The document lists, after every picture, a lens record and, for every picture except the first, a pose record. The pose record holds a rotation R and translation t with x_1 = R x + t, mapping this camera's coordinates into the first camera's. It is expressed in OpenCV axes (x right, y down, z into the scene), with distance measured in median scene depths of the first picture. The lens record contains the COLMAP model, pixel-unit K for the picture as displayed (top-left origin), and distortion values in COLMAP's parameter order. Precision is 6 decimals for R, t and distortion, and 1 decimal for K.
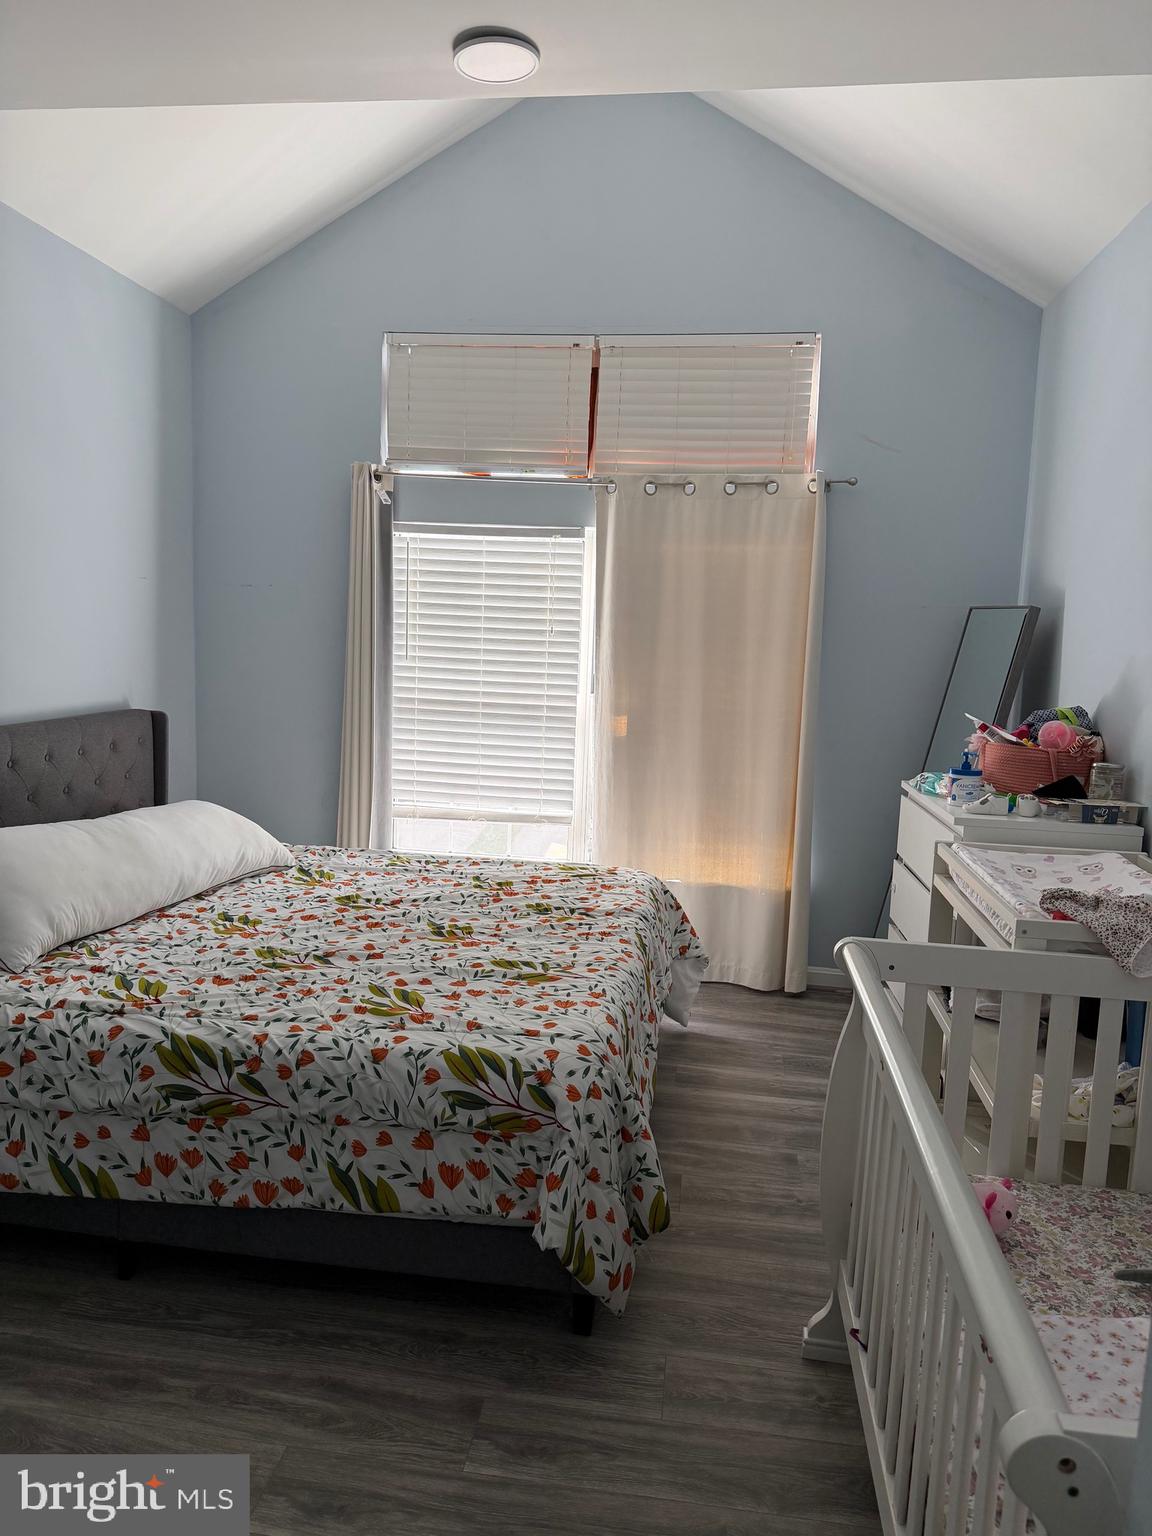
lens RADIAL K [[1055.3, 0, 583.3], [0, 1055.3, 773.4], [0, 0, 1]] dist [0.003401, -0.035467]
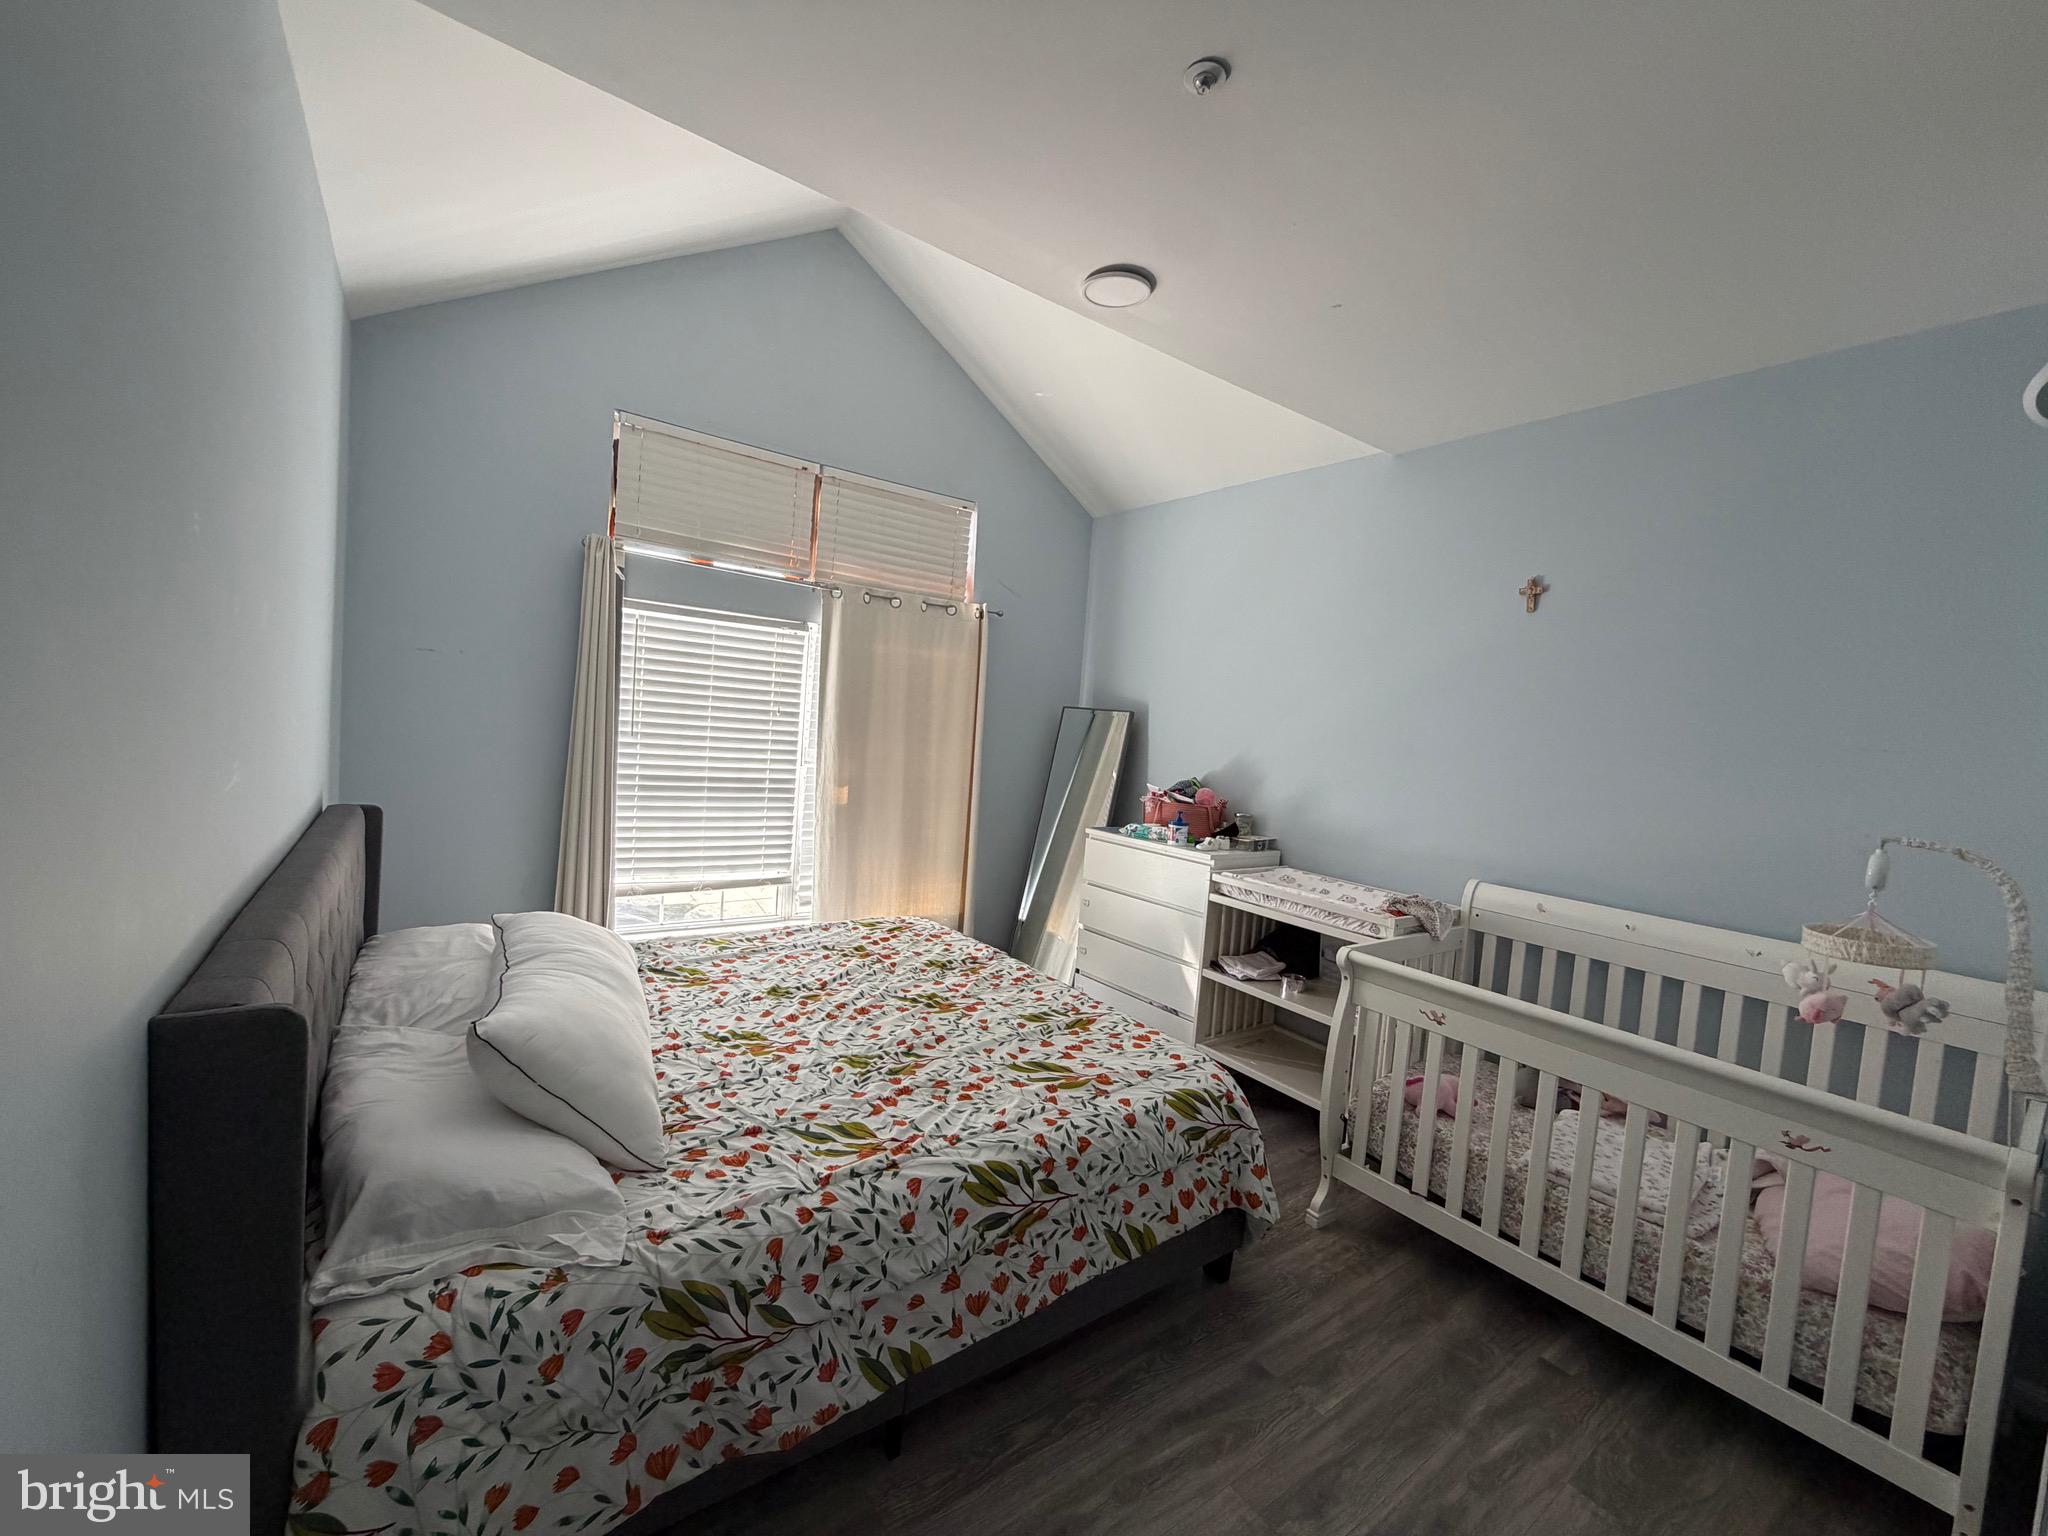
lens RADIAL K [[810.1, 0, 1026.7], [0, 810.1, 762.0], [0, 0, 1]] dist [-0.010510, 0.000393]
pose [[0.728148, -0.013932, 0.685278, -0.756768], [0.038166, 0.999066, -0.020241, -0.097322], [-0.684357, 0.040893, 0.728000, 0.354320]]
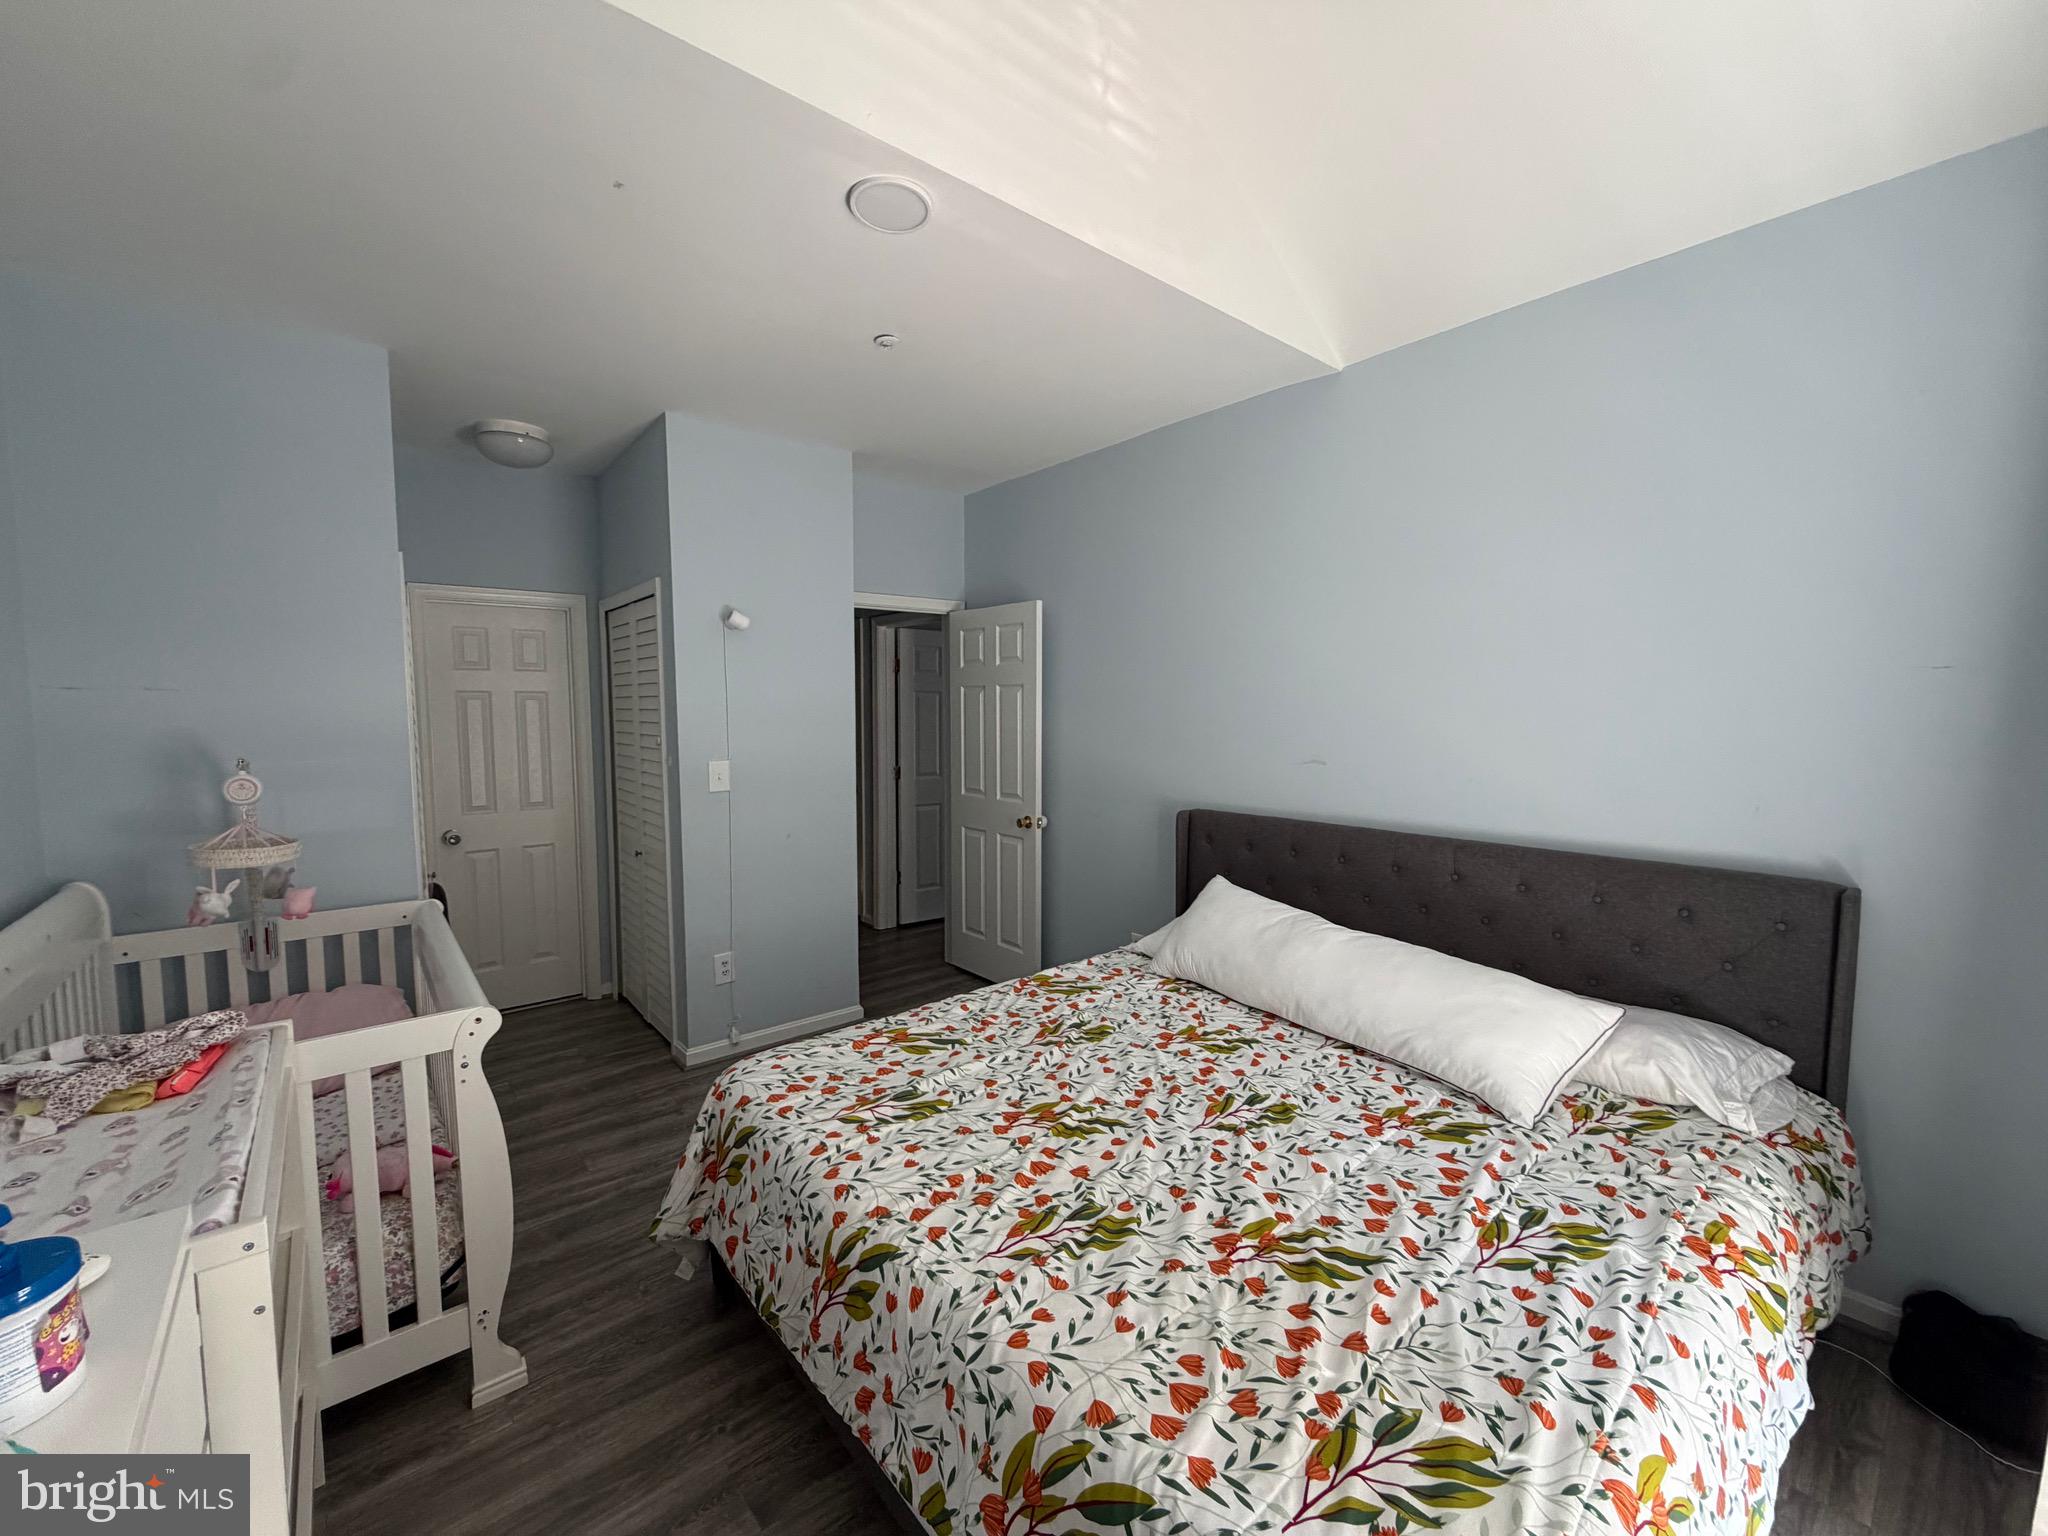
lens RADIAL K [[810.1, 0, 1031.8], [0, 810.1, 766.9], [0, 0, 1]] dist [-0.010510, 0.000393]
pose [[-0.678216, 0.020435, -0.734578, 0.393844], [-0.113647, 0.984671, 0.132319, -0.223127], [0.726022, 0.173223, -0.665497, 1.589098]]
